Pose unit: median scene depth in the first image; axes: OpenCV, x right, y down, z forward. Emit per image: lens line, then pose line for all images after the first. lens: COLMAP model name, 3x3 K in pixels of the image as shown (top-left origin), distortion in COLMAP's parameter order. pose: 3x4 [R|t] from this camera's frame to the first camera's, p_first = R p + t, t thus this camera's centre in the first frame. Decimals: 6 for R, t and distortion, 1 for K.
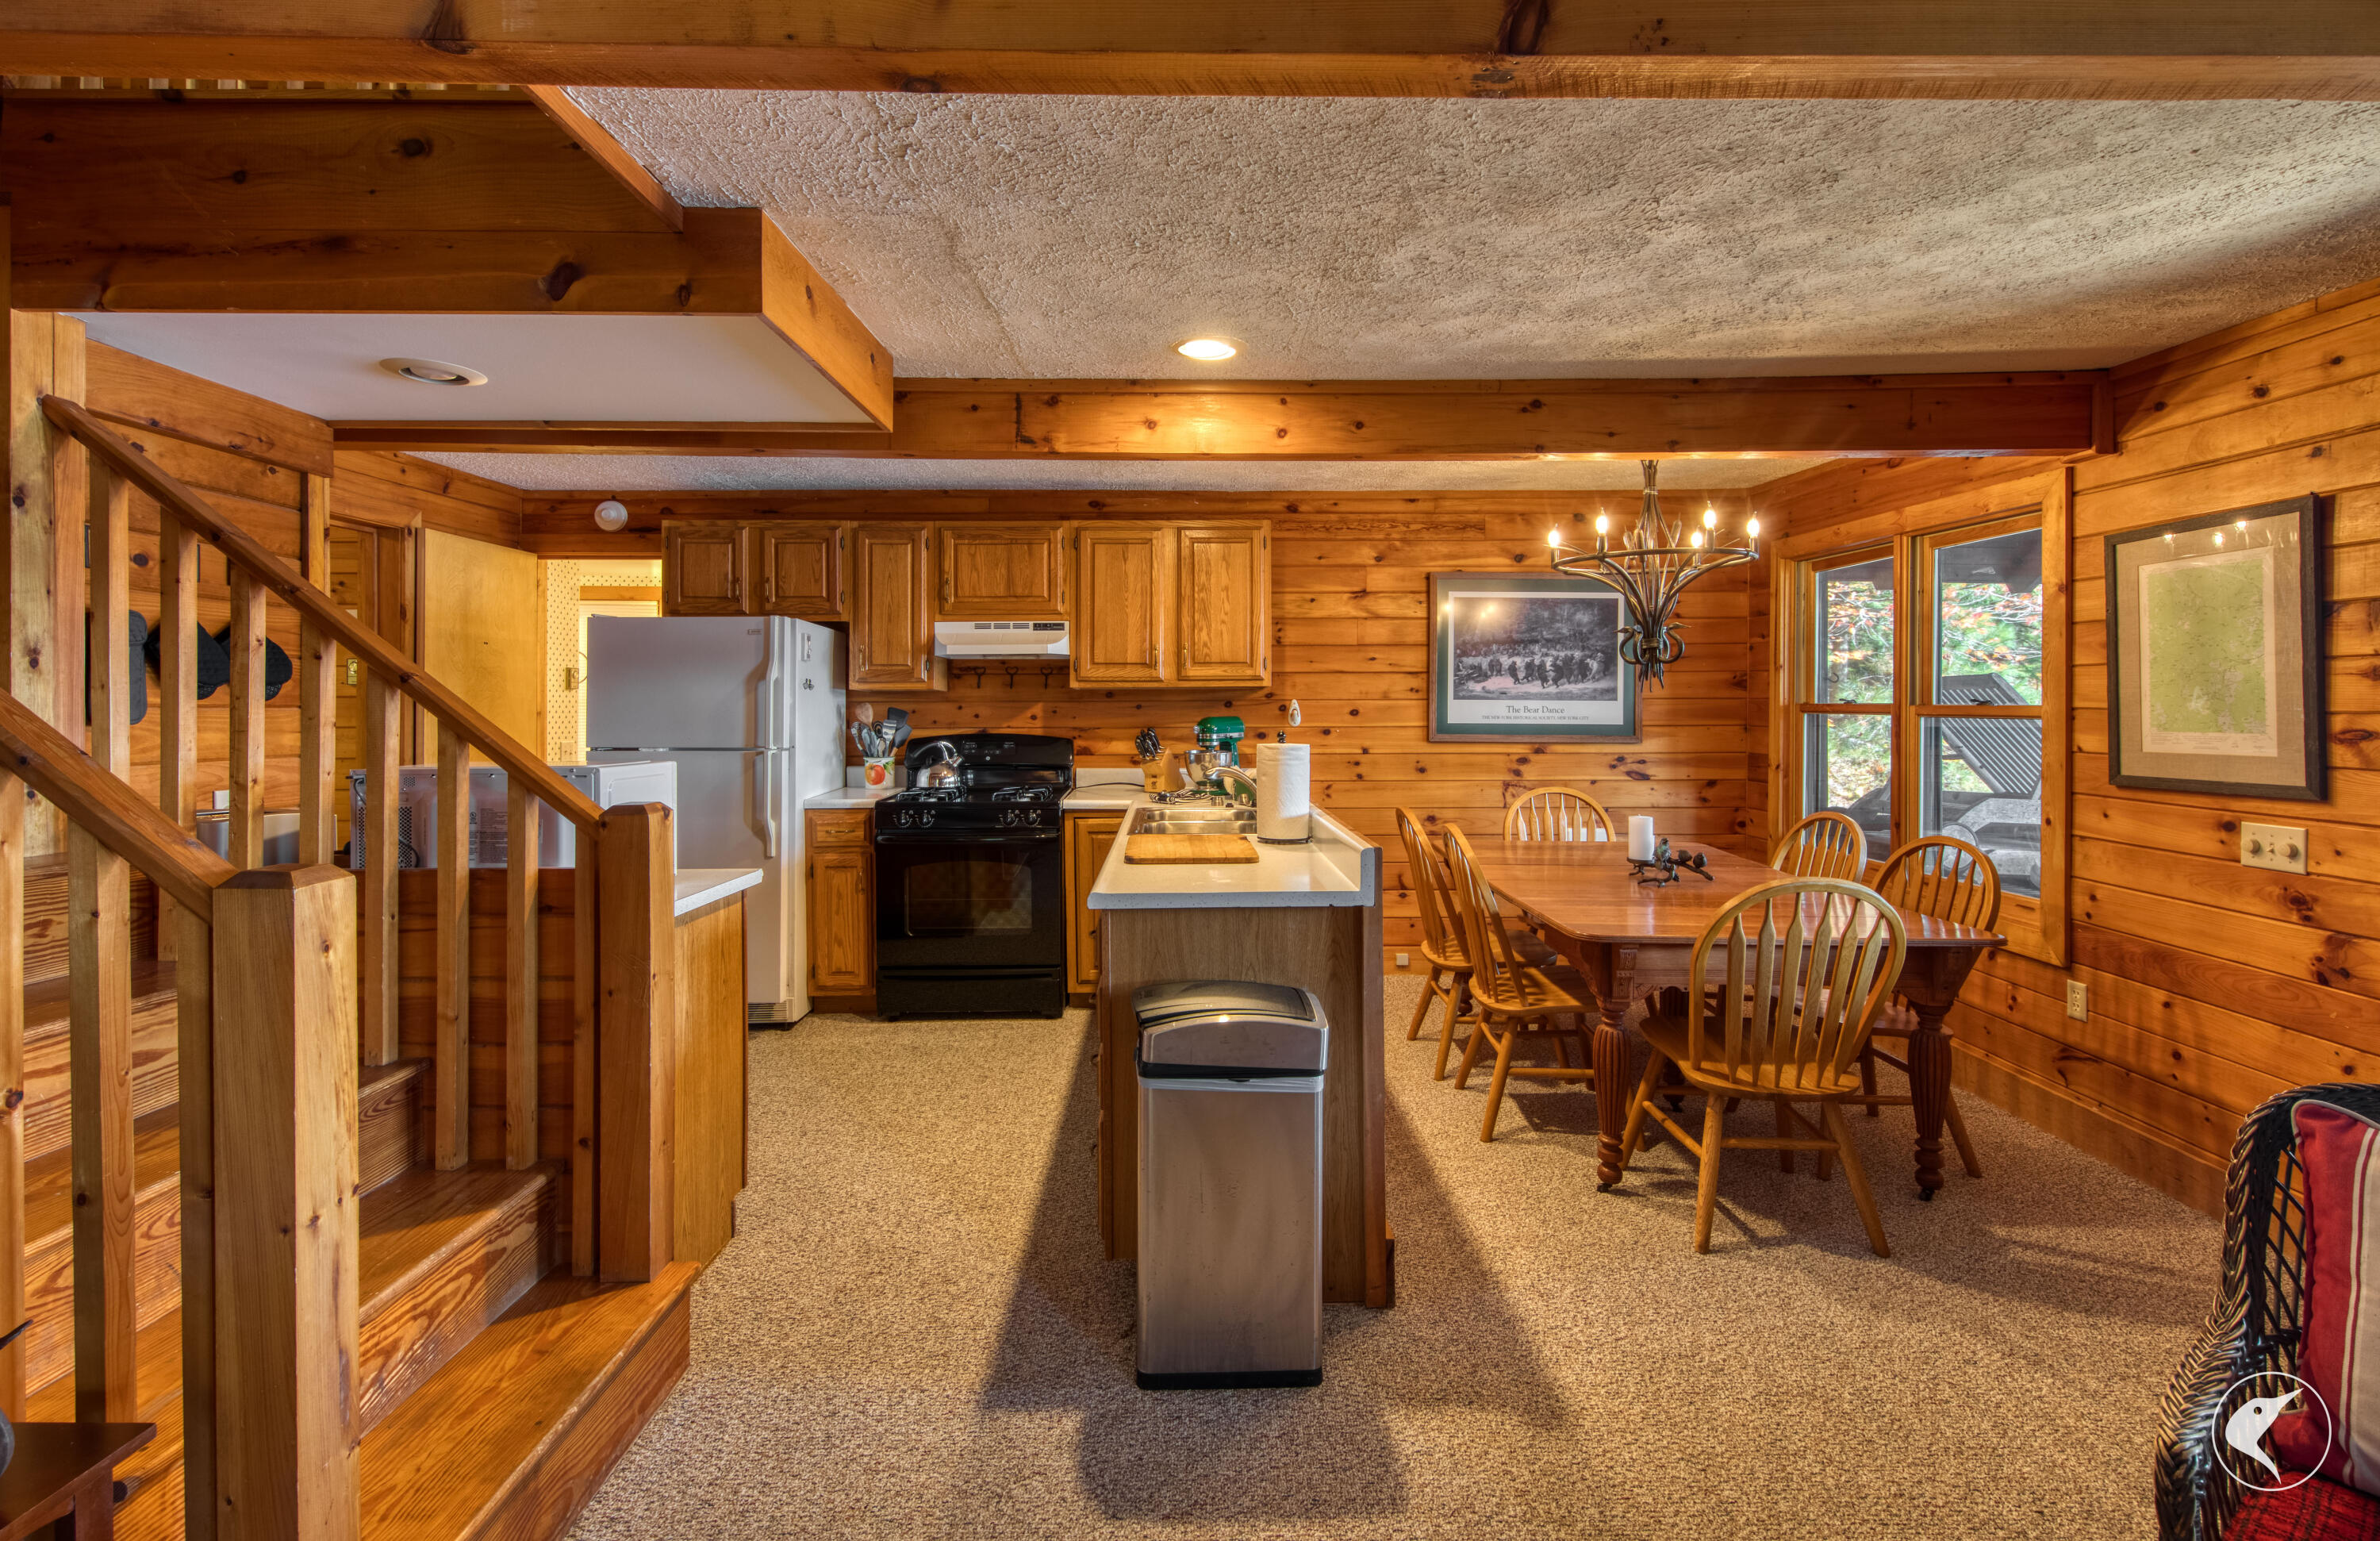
lens RADIAL K [[1123.3, 0, 1197.1], [0, 1123.3, 724.7], [0, 0, 1]] dist [0.017663, -0.000355]
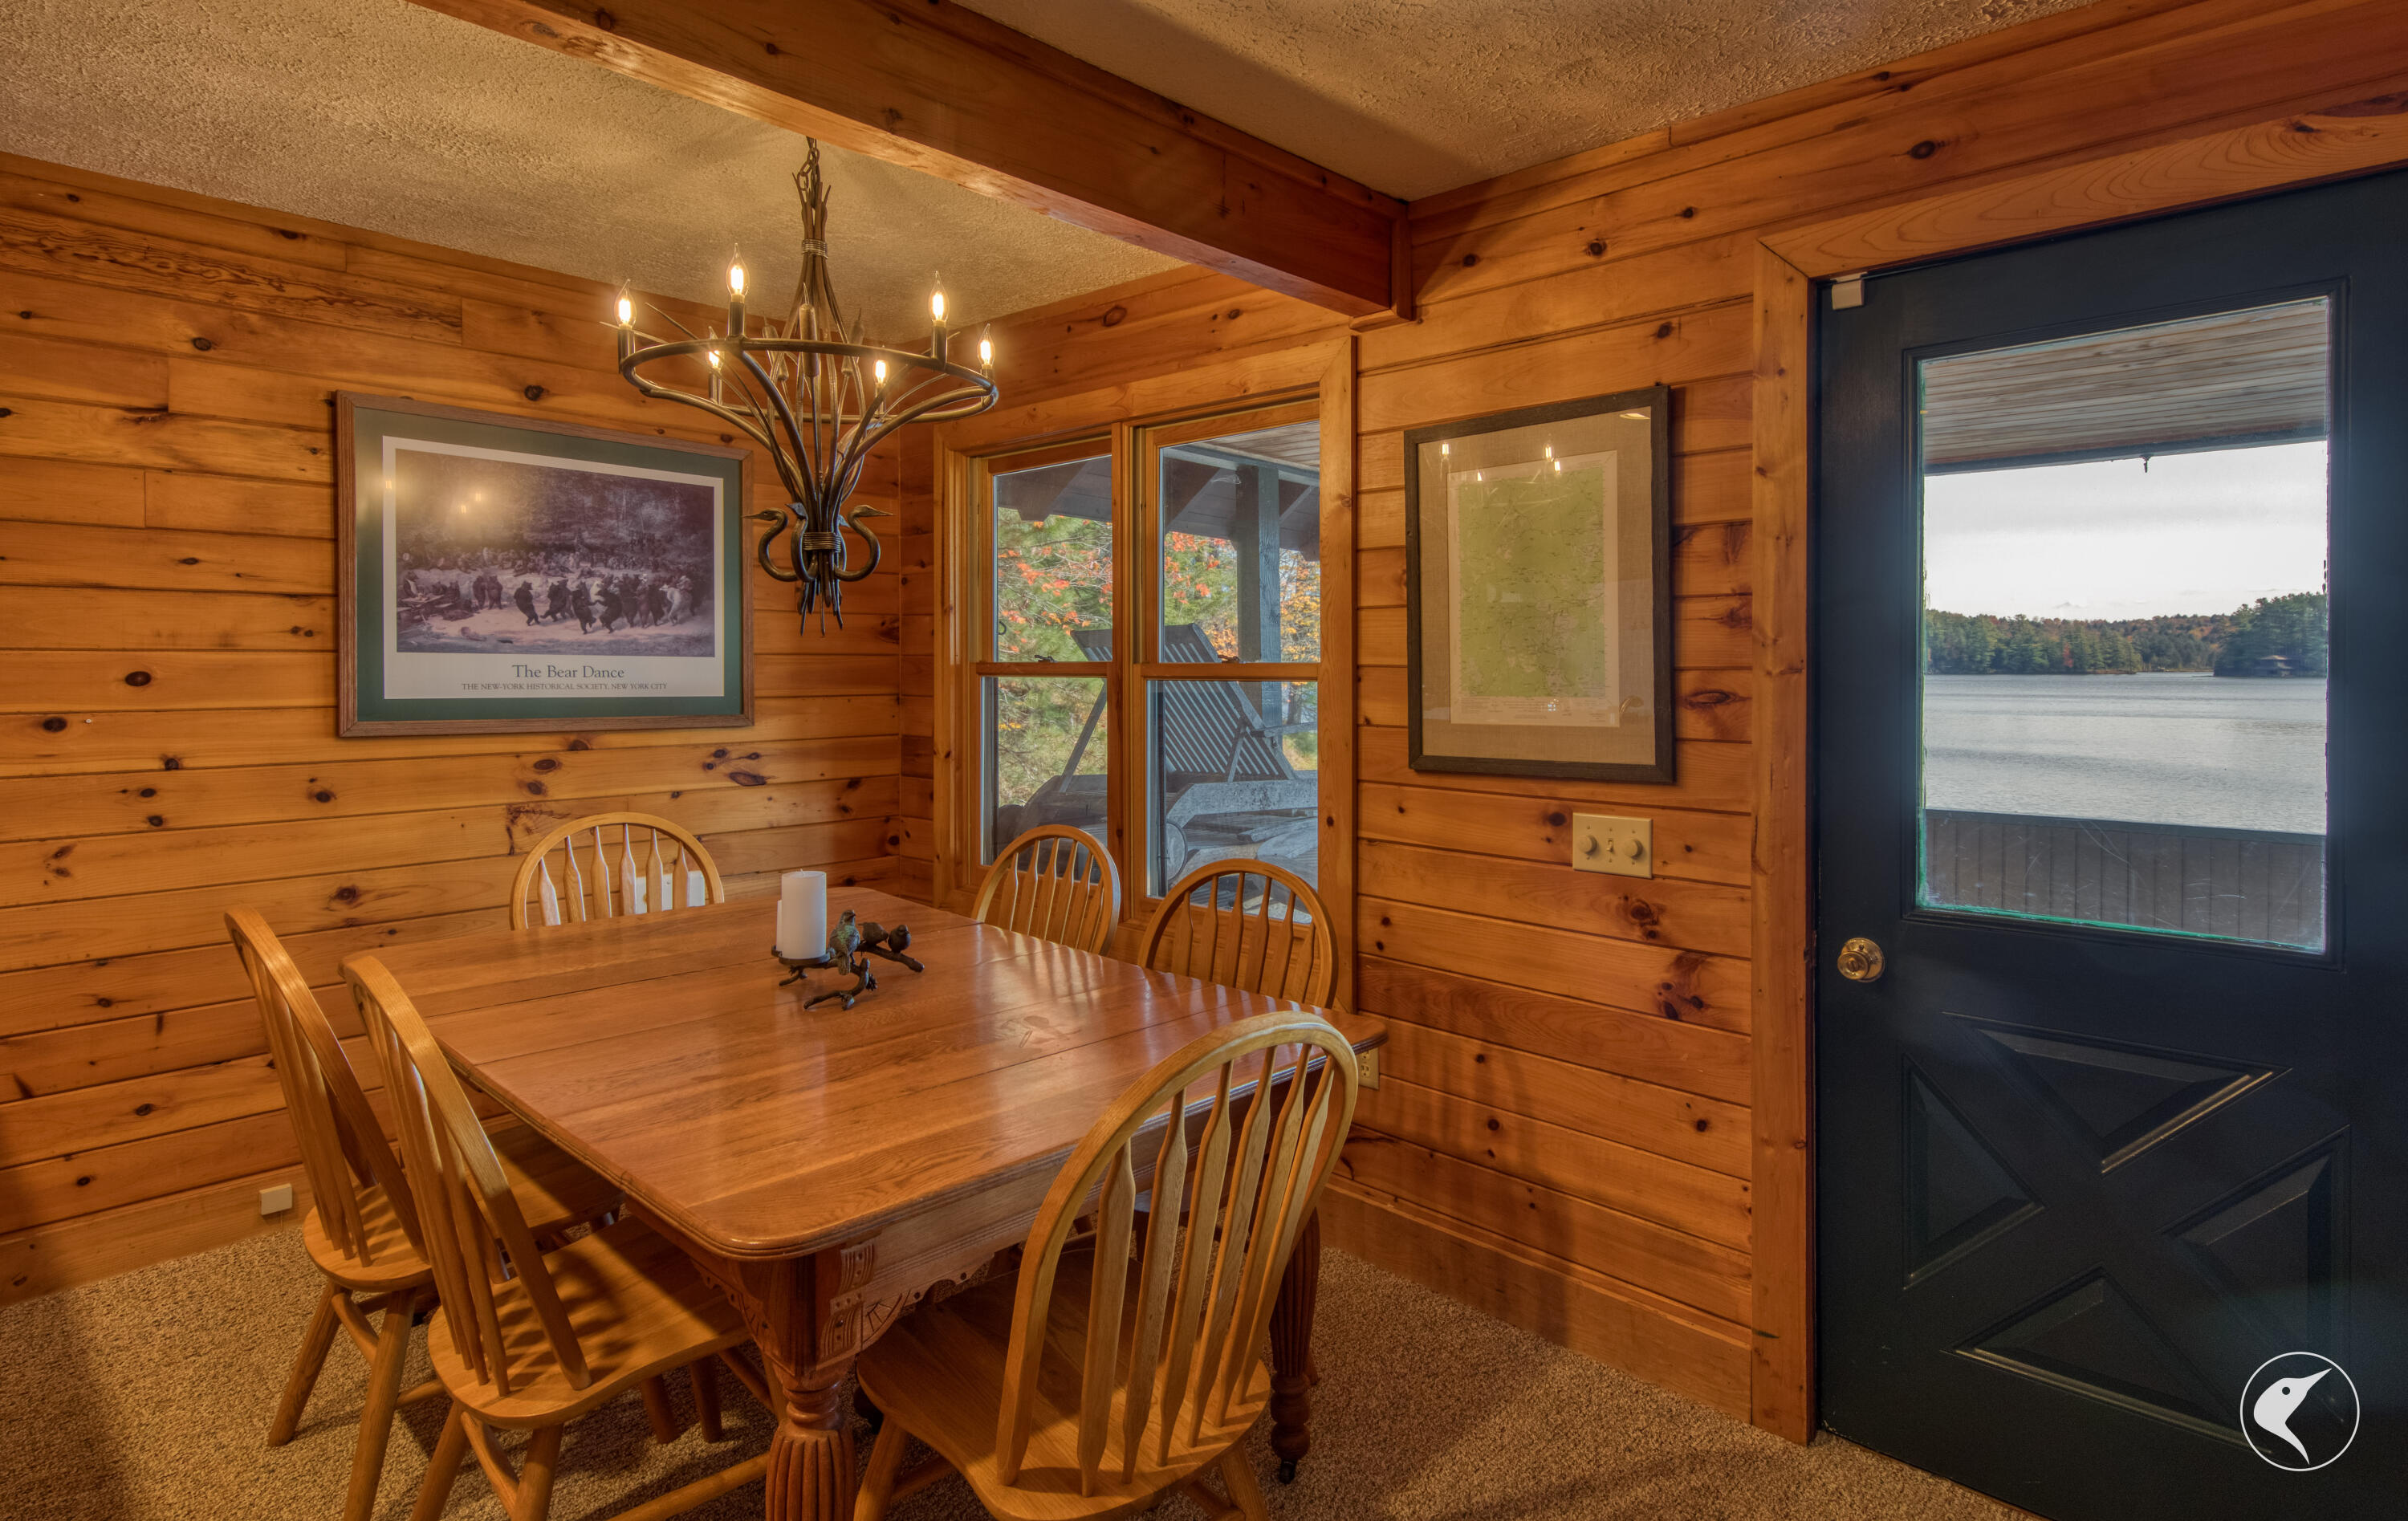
lens RADIAL K [[1256.4, 0, 1197.7], [0, 1256.4, 684.0], [0, 0, 1]] dist [0.008121, -0.001047]
pose [[0.714740, -0.008313, 0.699341, 0.106243], [0.014036, 0.999898, -0.002459, -0.001853], [-0.699250, 0.011573, 0.714784, 0.410343]]
